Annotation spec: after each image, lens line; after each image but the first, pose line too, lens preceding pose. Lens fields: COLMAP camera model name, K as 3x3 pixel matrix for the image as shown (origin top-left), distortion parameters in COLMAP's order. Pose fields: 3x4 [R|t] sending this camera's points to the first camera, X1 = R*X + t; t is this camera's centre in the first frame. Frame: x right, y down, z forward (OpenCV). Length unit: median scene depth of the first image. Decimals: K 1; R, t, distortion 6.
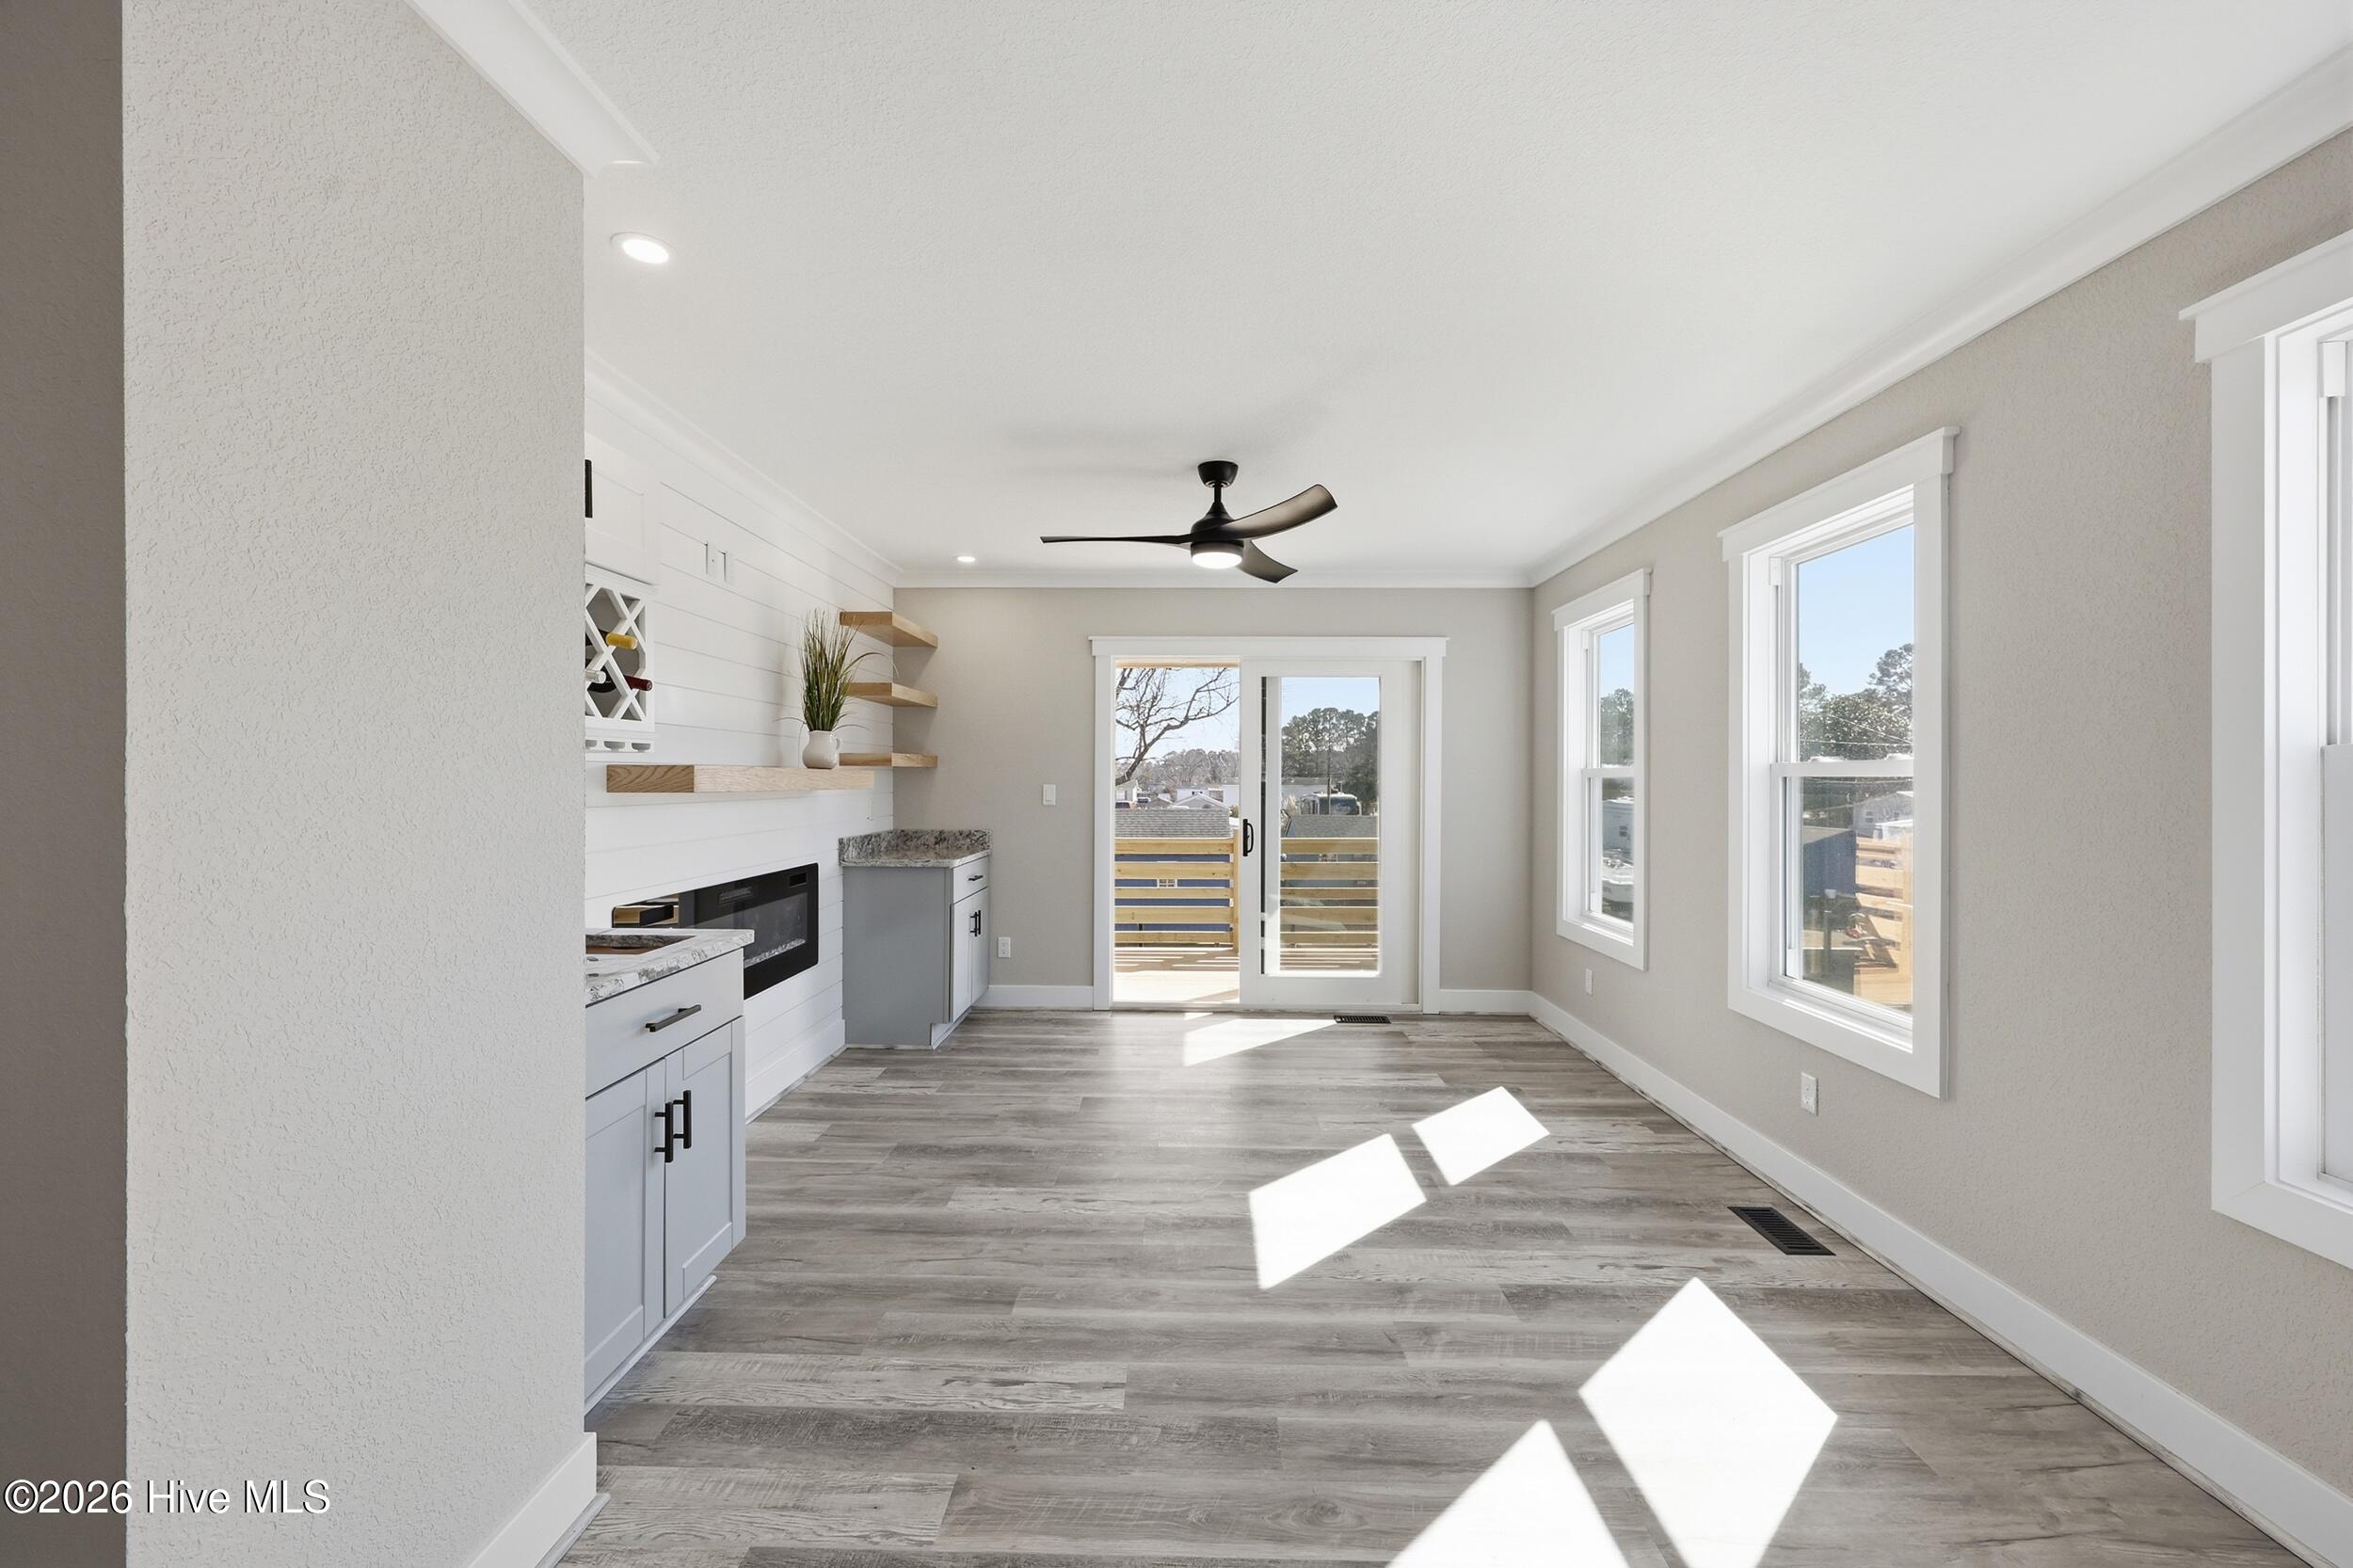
lens RADIAL K [[953.7, 0, 1172.5], [0, 953.7, 782.9], [0, 0, 1]] dist [-0.003356, 0.000696]
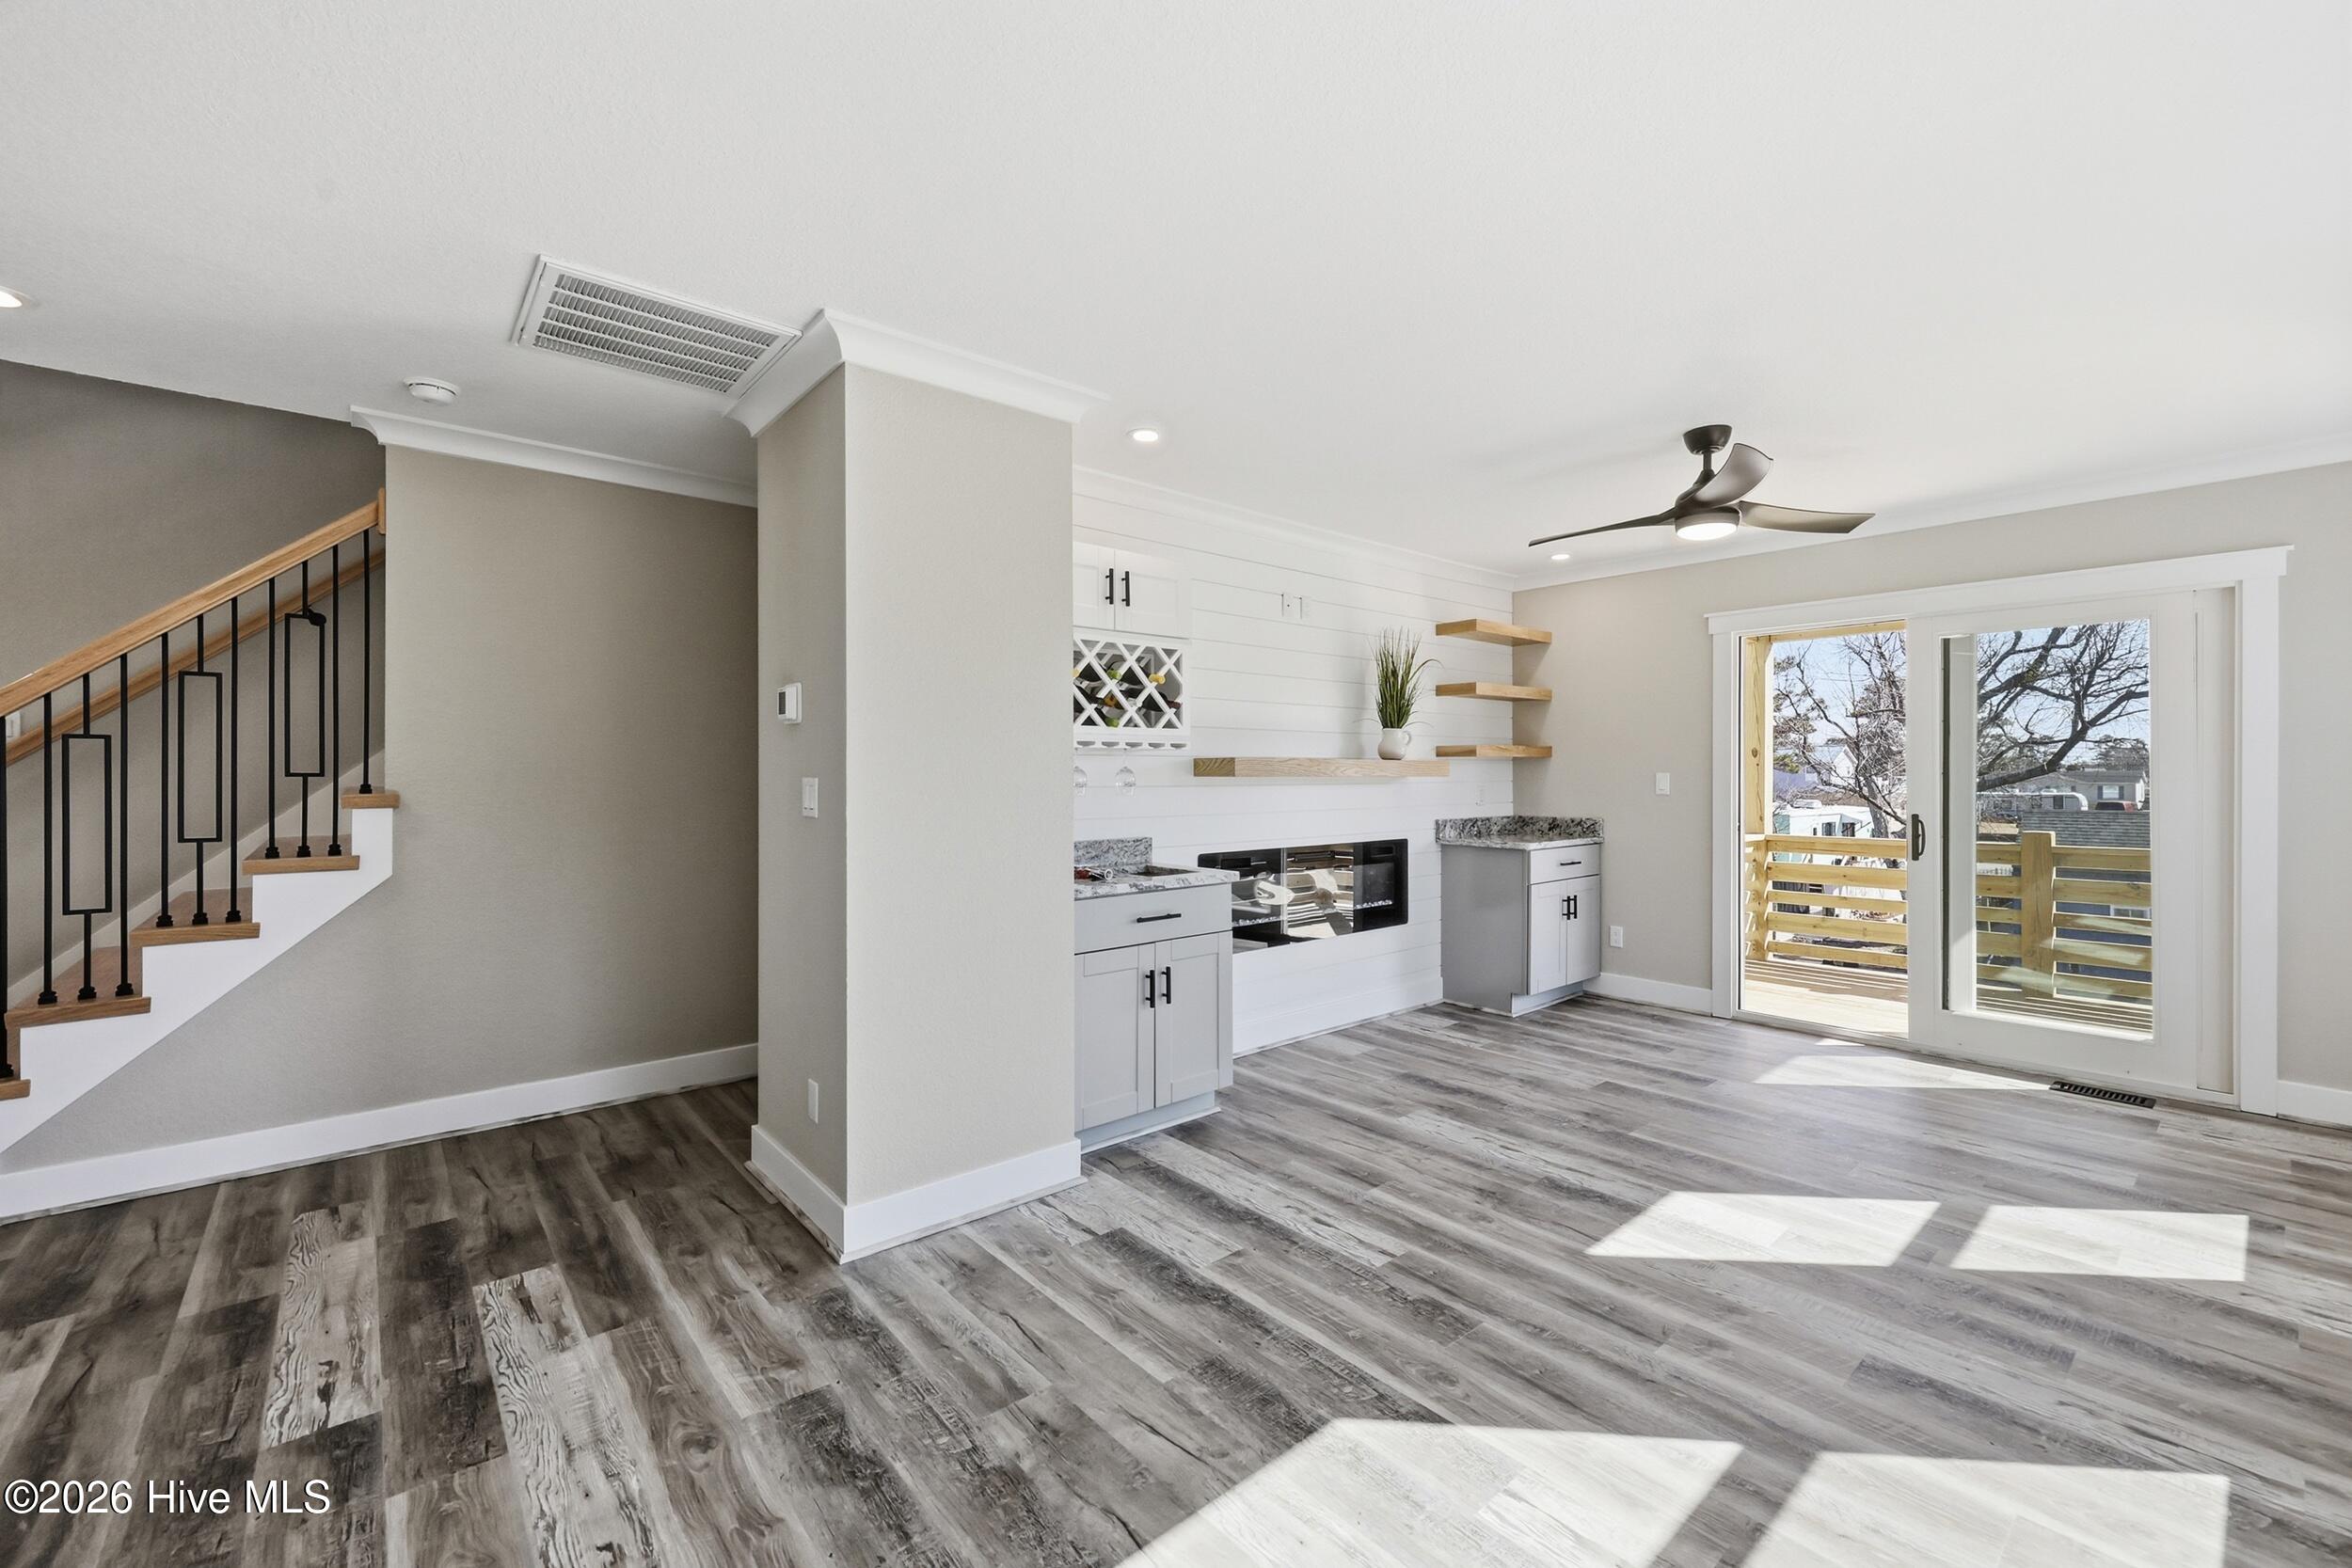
lens RADIAL K [[953.2, 0, 1169.1], [0, 953.2, 776.5], [0, 0, 1]] dist [-0.003356, 0.000696]
pose [[0.665202, -0.002191, -0.746661, 0.405102], [0.001173, 0.999998, -0.001889, 0.009952], [0.746663, 0.000380, 0.665202, -0.019719]]
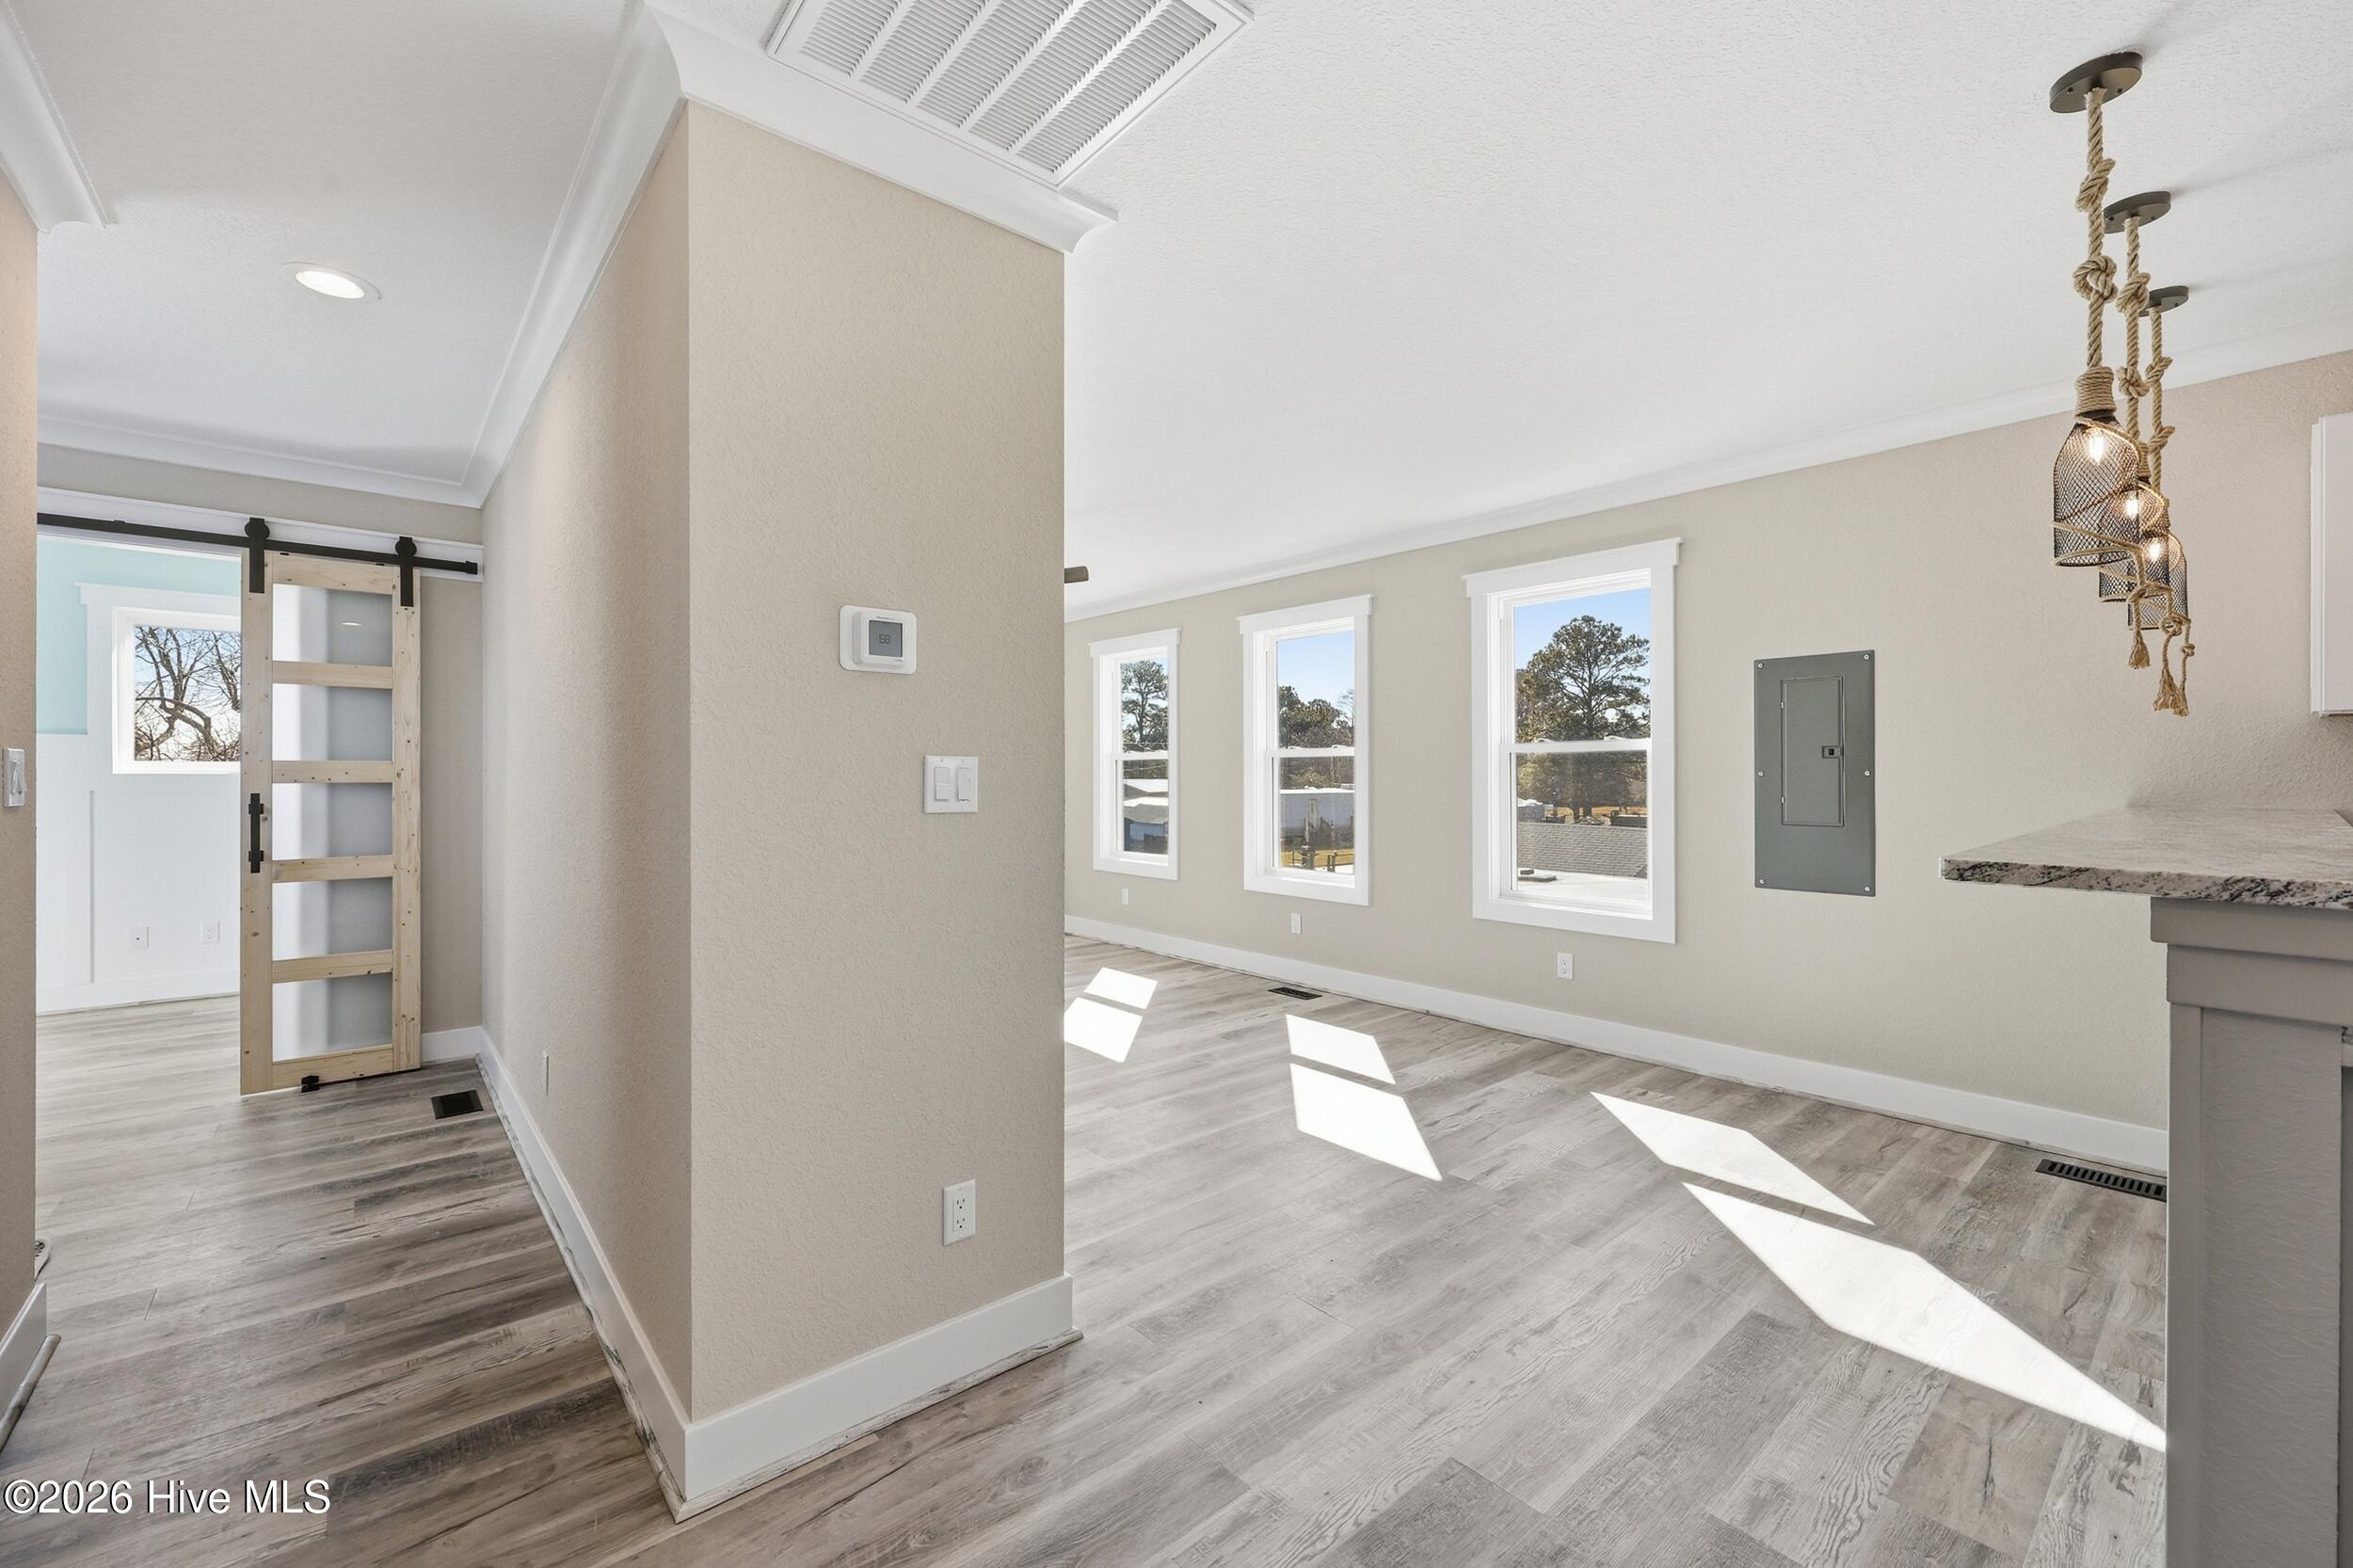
lens RADIAL K [[953.7, 0, 1175.4], [0, 953.7, 771.3], [0, 0, 1]] dist [-0.003356, 0.000696]
pose [[0.747021, -0.006251, 0.664771, -0.660965], [0.008319, 0.999965, 0.000055, 0.017264], [-0.664748, 0.005489, 0.747047, -0.222668]]
